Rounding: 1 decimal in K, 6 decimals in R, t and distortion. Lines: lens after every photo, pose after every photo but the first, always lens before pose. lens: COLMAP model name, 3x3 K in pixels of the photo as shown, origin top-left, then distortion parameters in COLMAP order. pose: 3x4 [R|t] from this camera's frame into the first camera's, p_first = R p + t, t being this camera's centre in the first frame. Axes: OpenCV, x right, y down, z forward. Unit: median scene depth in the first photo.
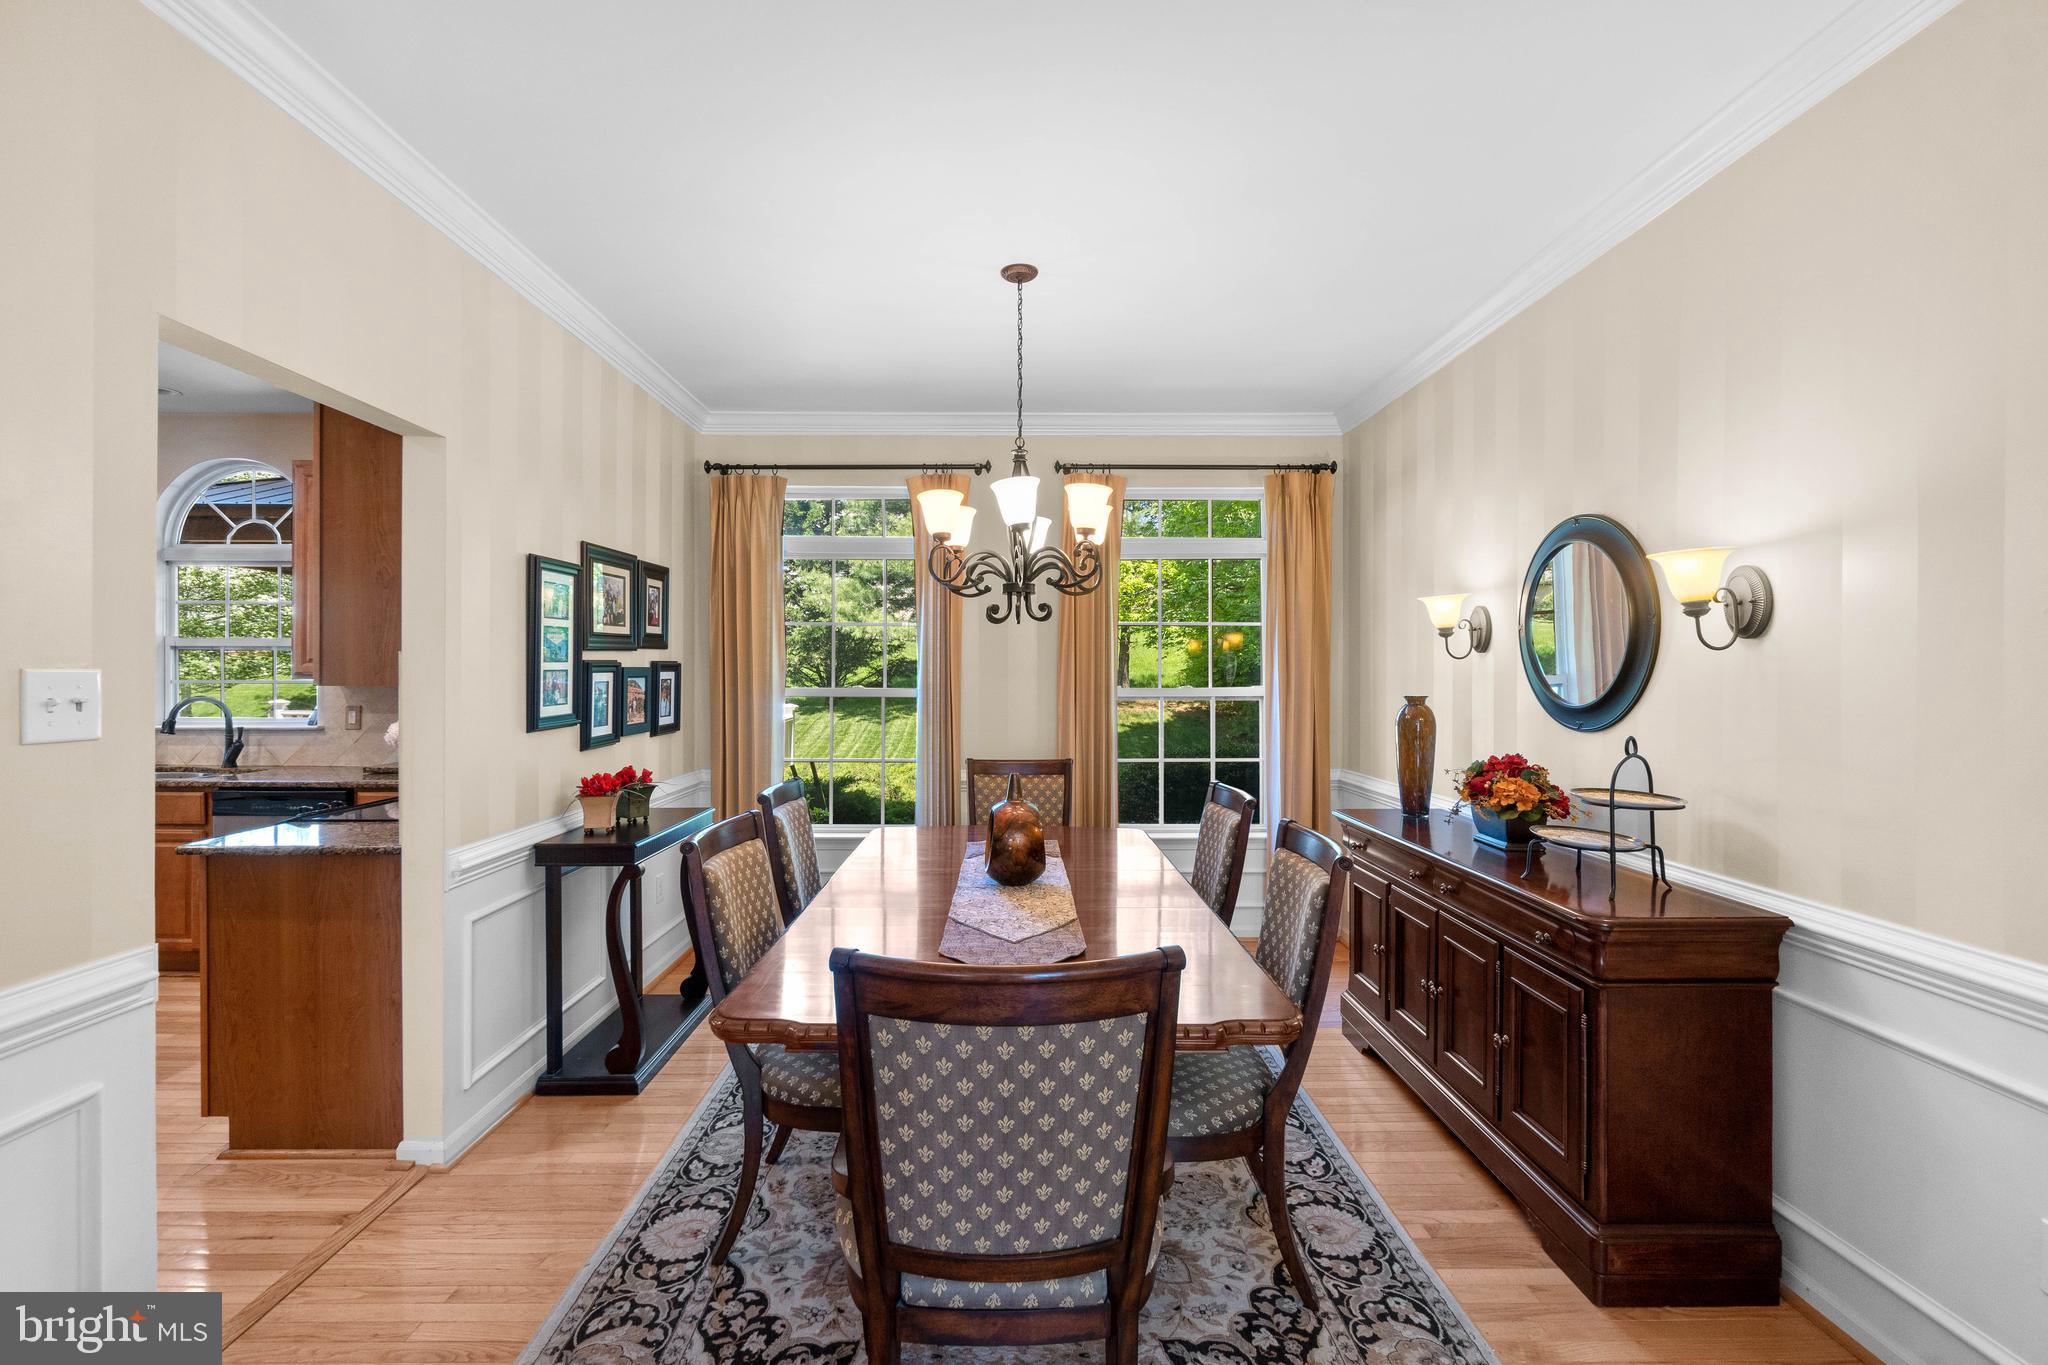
lens RADIAL K [[883.1, 0, 1012.6], [0, 883.1, 673.7], [0, 0, 1]] dist [-0.000060, -0.000043]
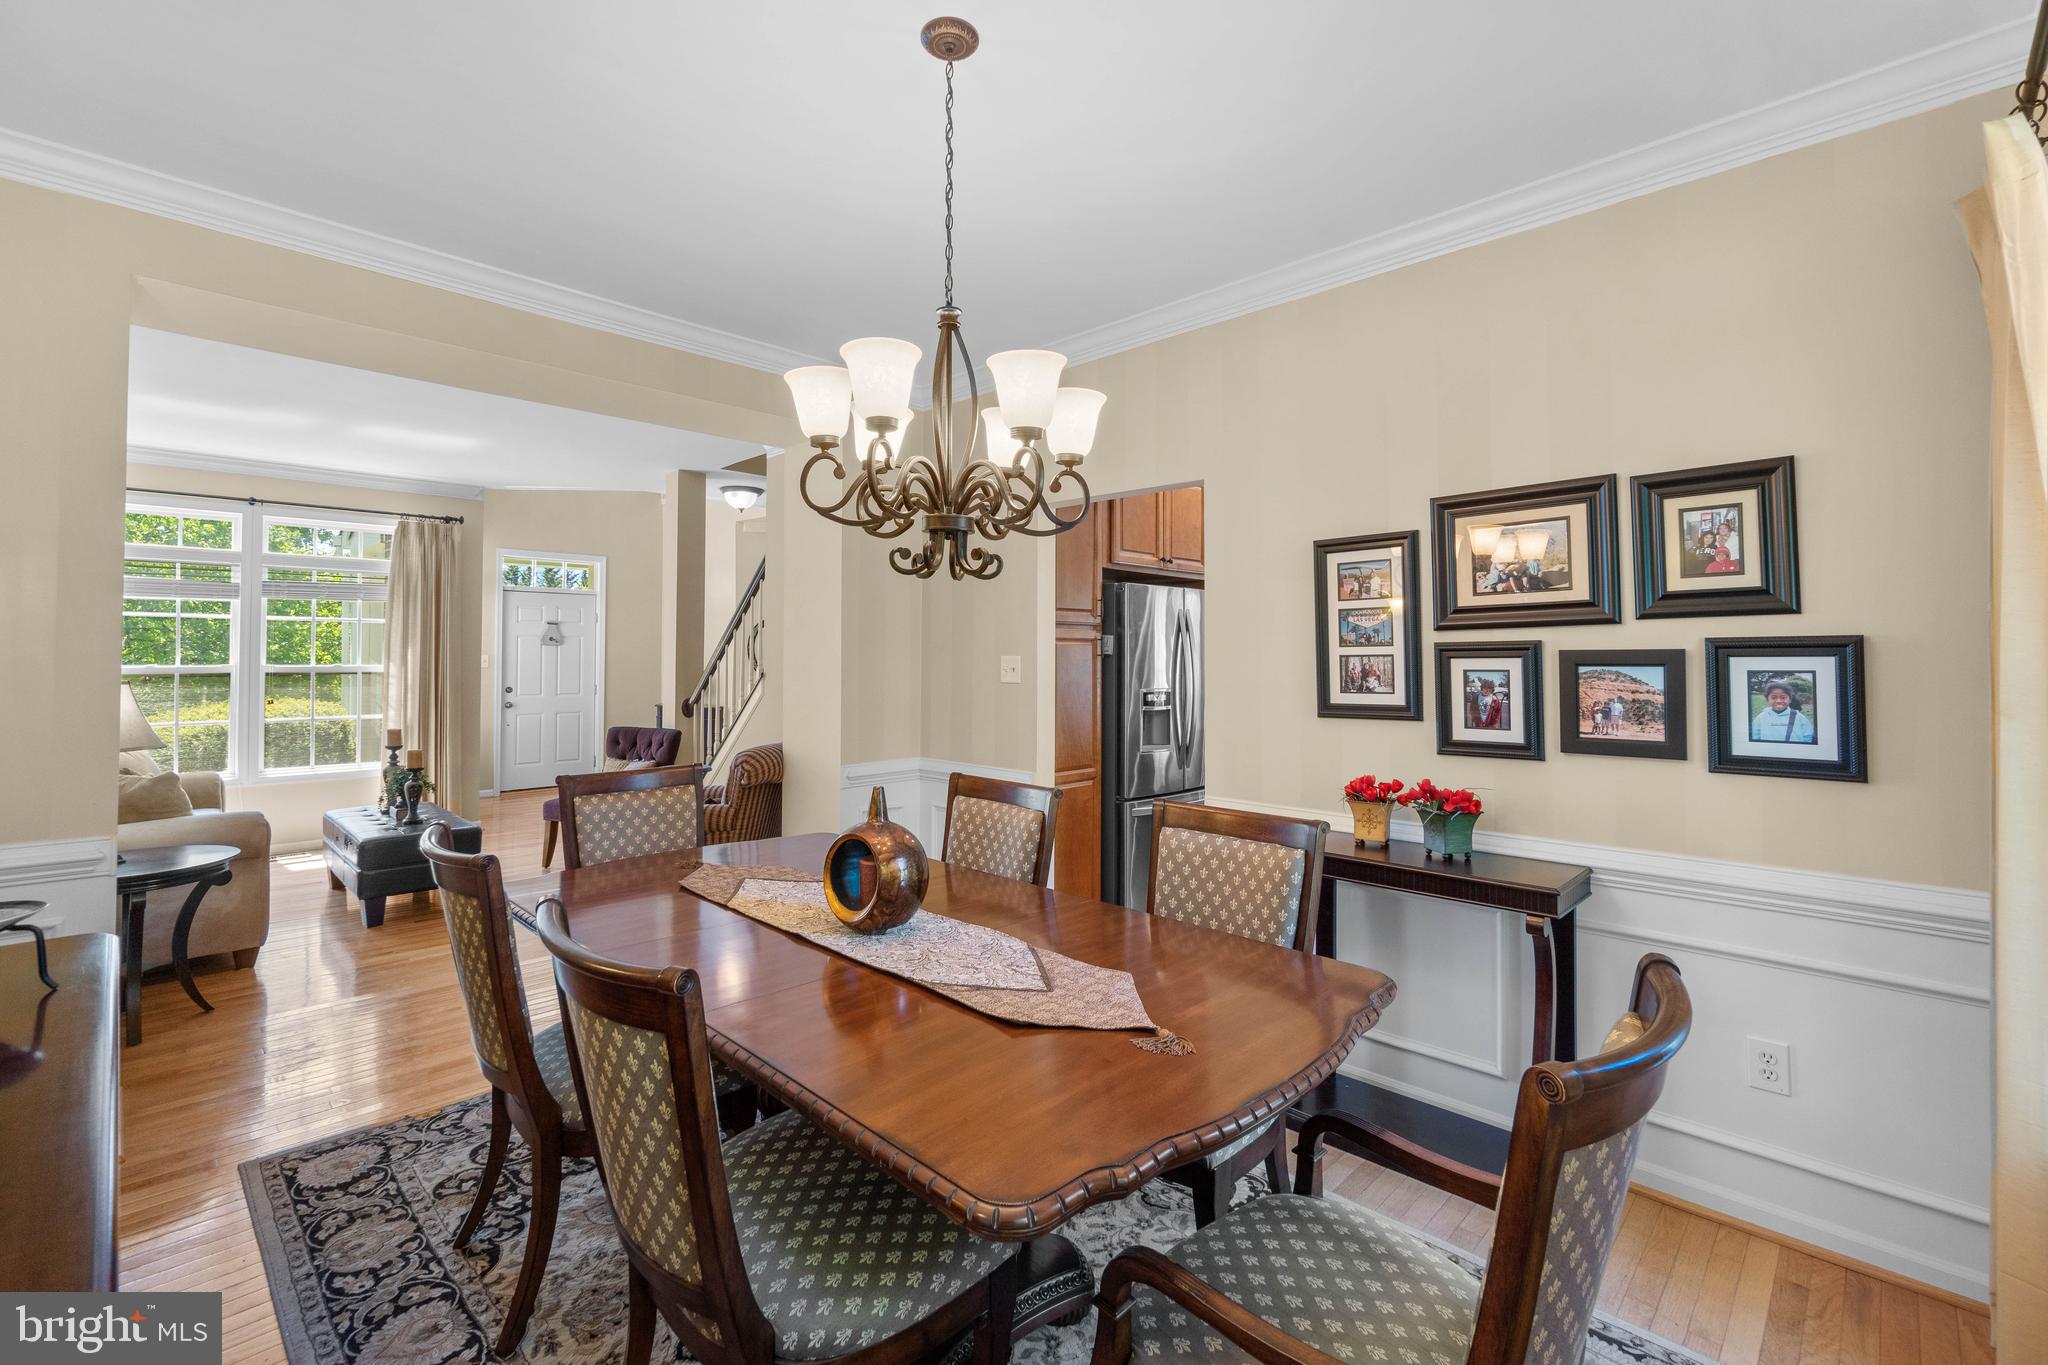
lens RADIAL K [[883.1, 0, 1012.6], [0, 883.1, 673.7], [0, 0, 1]] dist [-0.000060, -0.000043]
pose [[-0.702339, 0.010622, -0.711764, 0.613581], [-0.003203, 0.999831, 0.018082, -0.000159], [0.711836, 0.014980, -0.702186, 2.181661]]
